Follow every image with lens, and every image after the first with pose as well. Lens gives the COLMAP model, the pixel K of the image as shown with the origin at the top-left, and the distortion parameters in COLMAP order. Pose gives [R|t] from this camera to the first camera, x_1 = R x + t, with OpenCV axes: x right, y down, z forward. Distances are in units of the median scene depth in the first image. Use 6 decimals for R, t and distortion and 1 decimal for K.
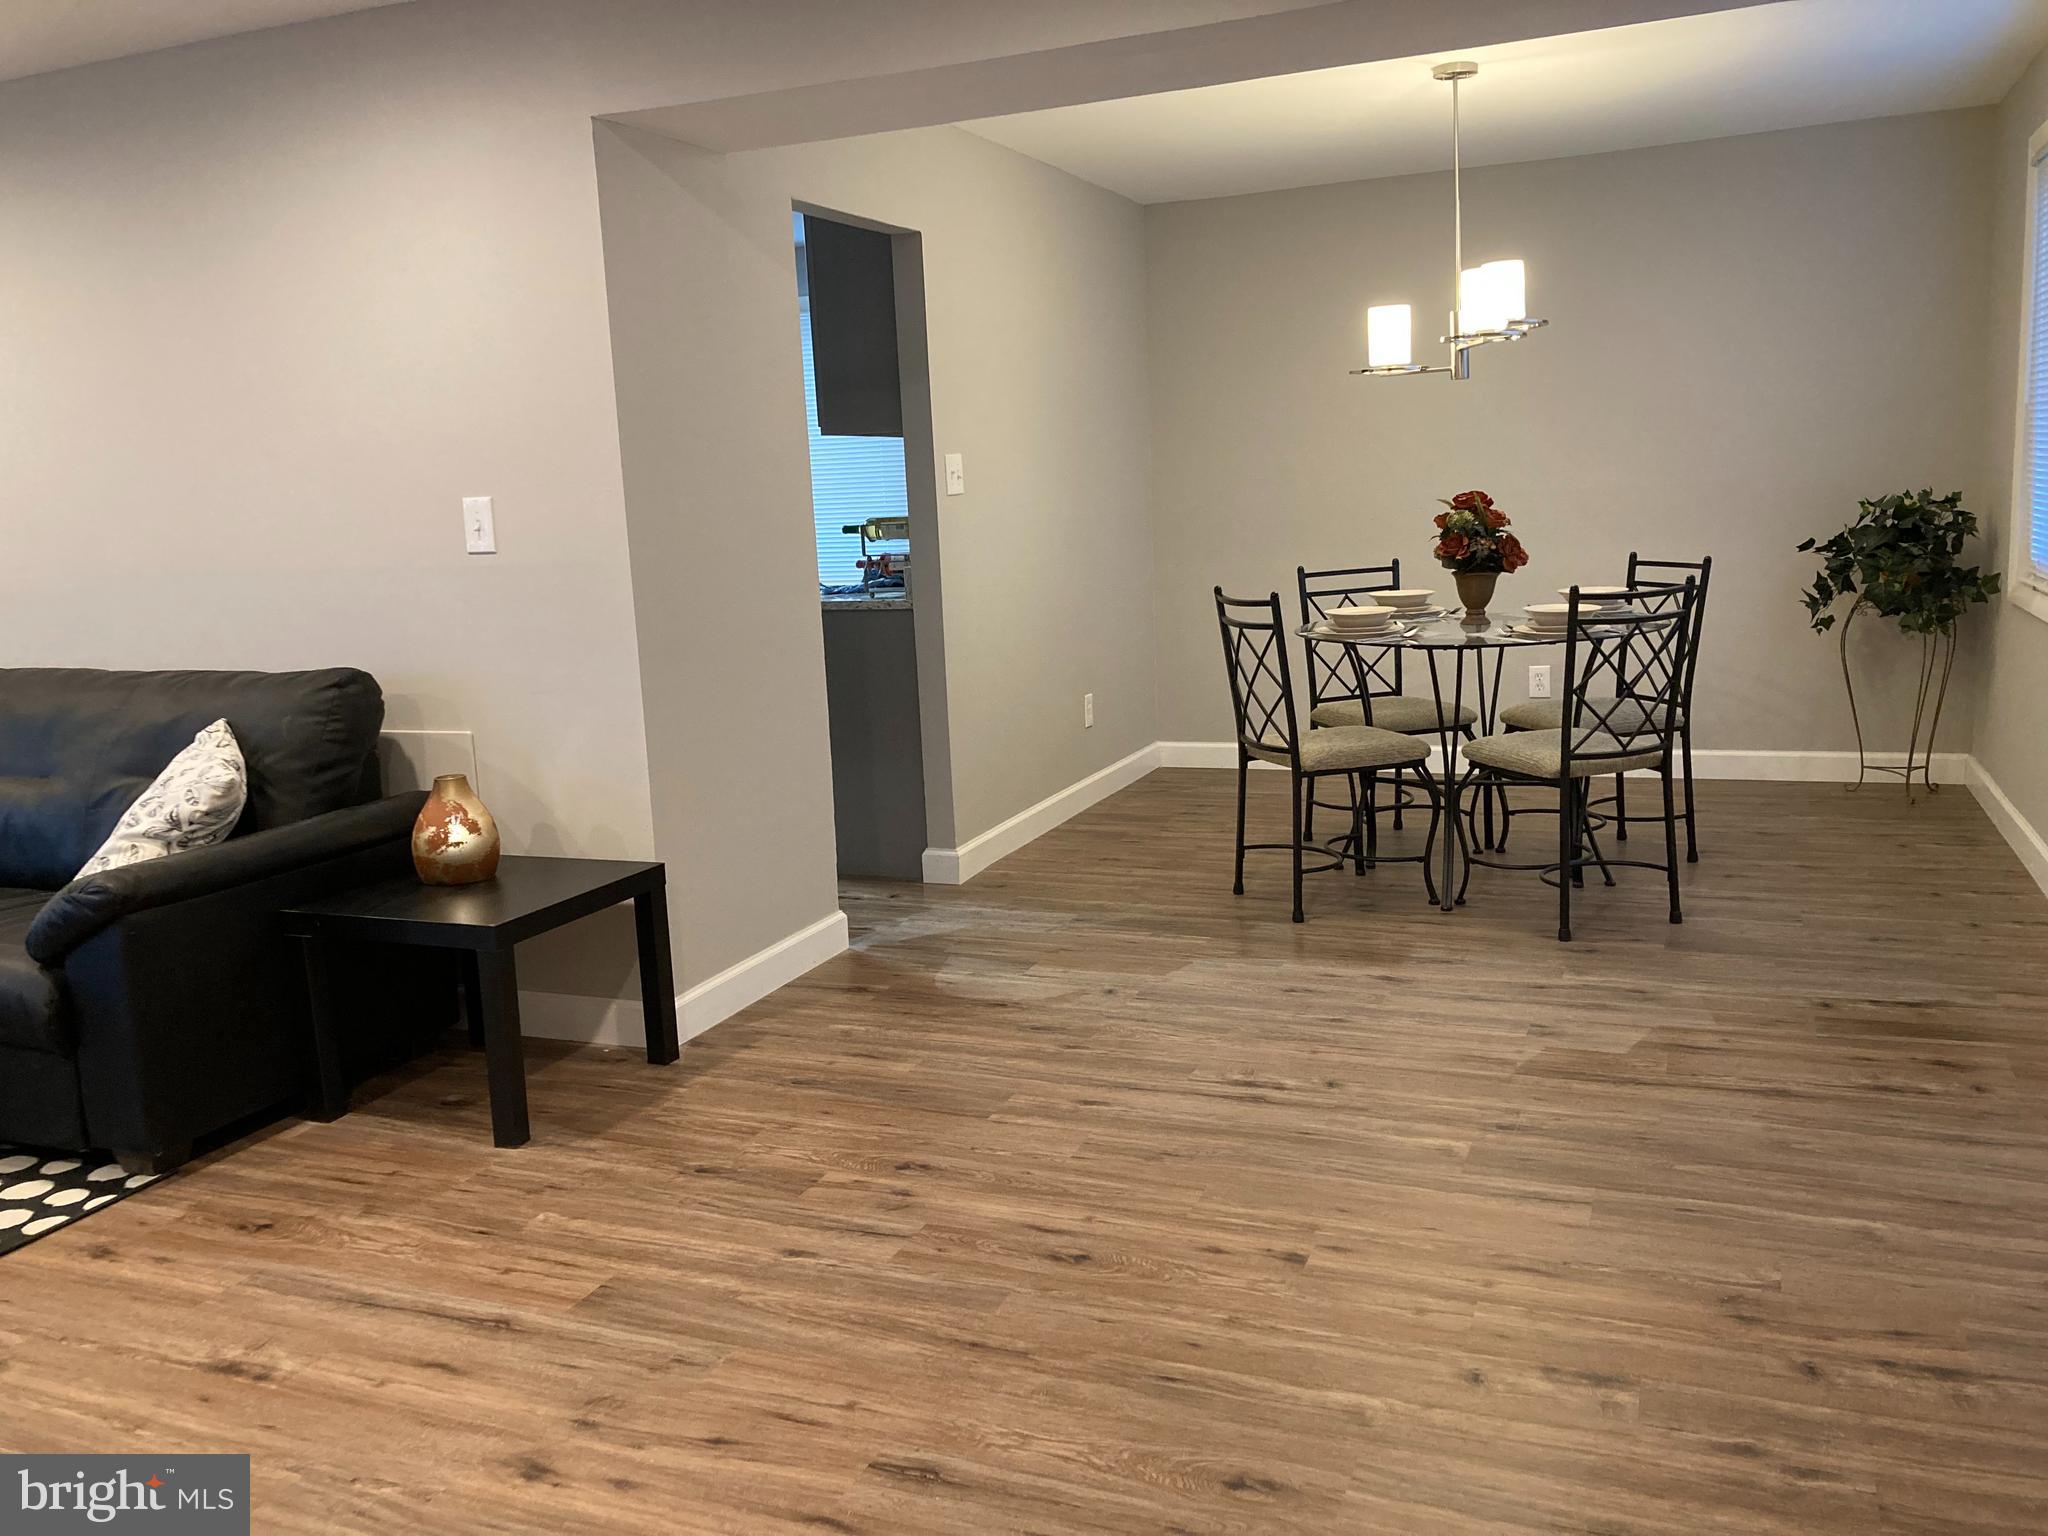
lens RADIAL K [[1691.4, 0, 1014.2], [0, 1691.4, 757.5], [0, 0, 1]] dist [0.051556, -0.039857]
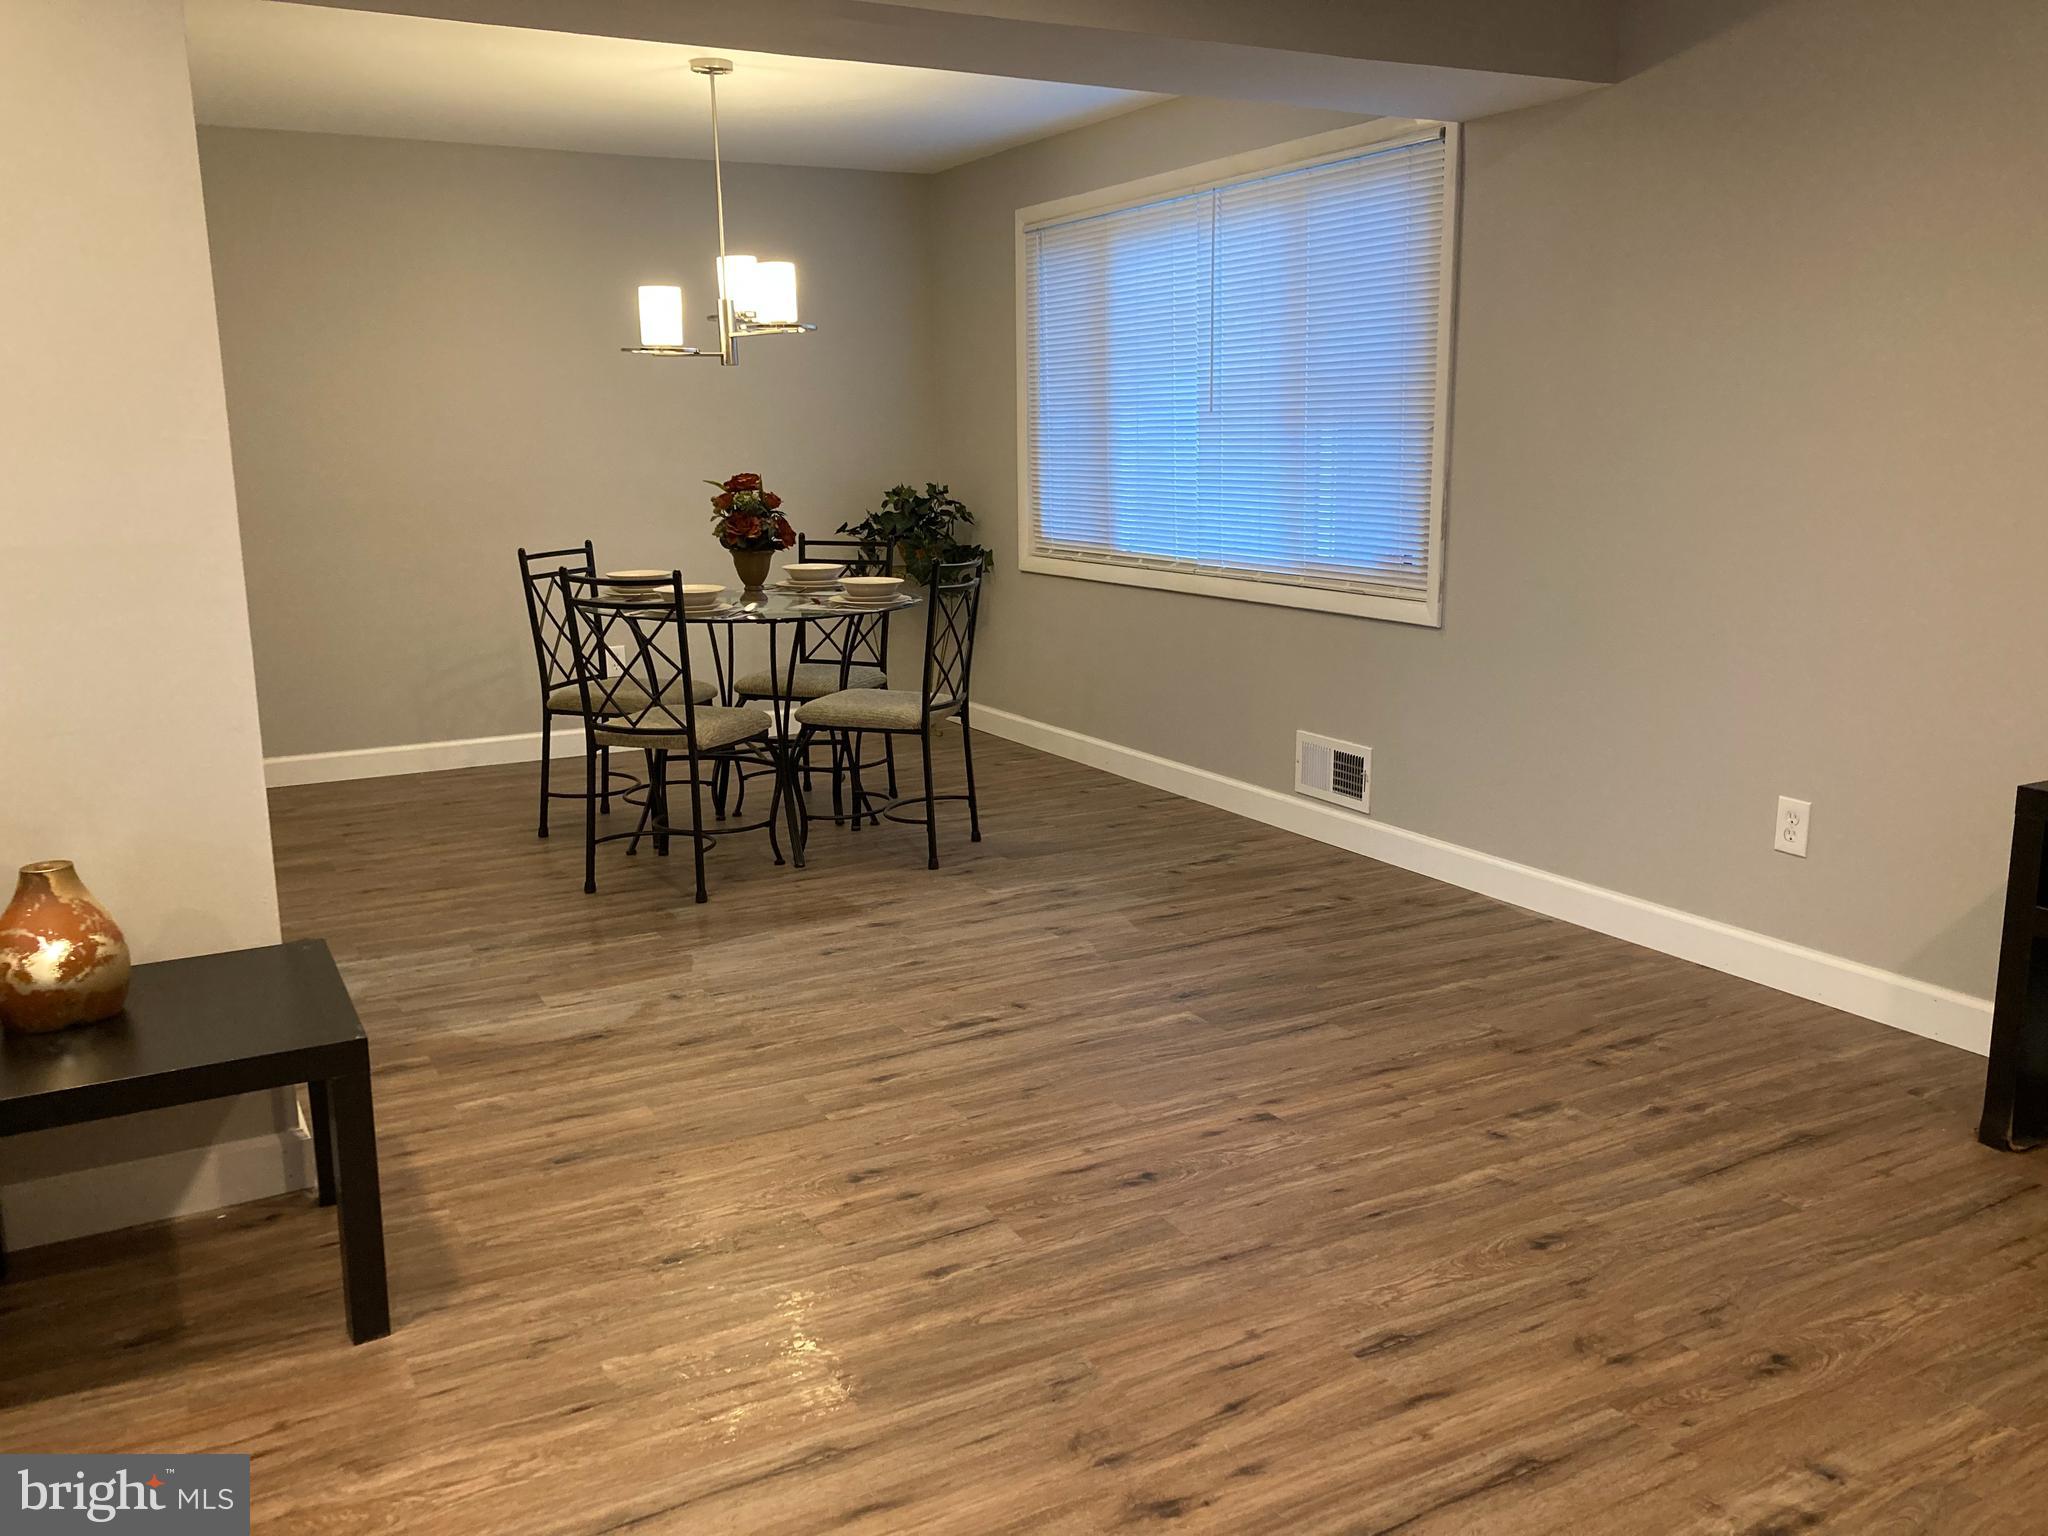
lens RADIAL K [[1691.4, 0, 1023.0], [0, 1691.4, 759.6], [0, 0, 1]] dist [0.051556, -0.039857]
pose [[0.624782, -0.114110, 0.772416, -0.606186], [0.113839, 0.992005, 0.054469, -0.024061], [-0.772456, 0.053900, 0.632777, 0.280944]]
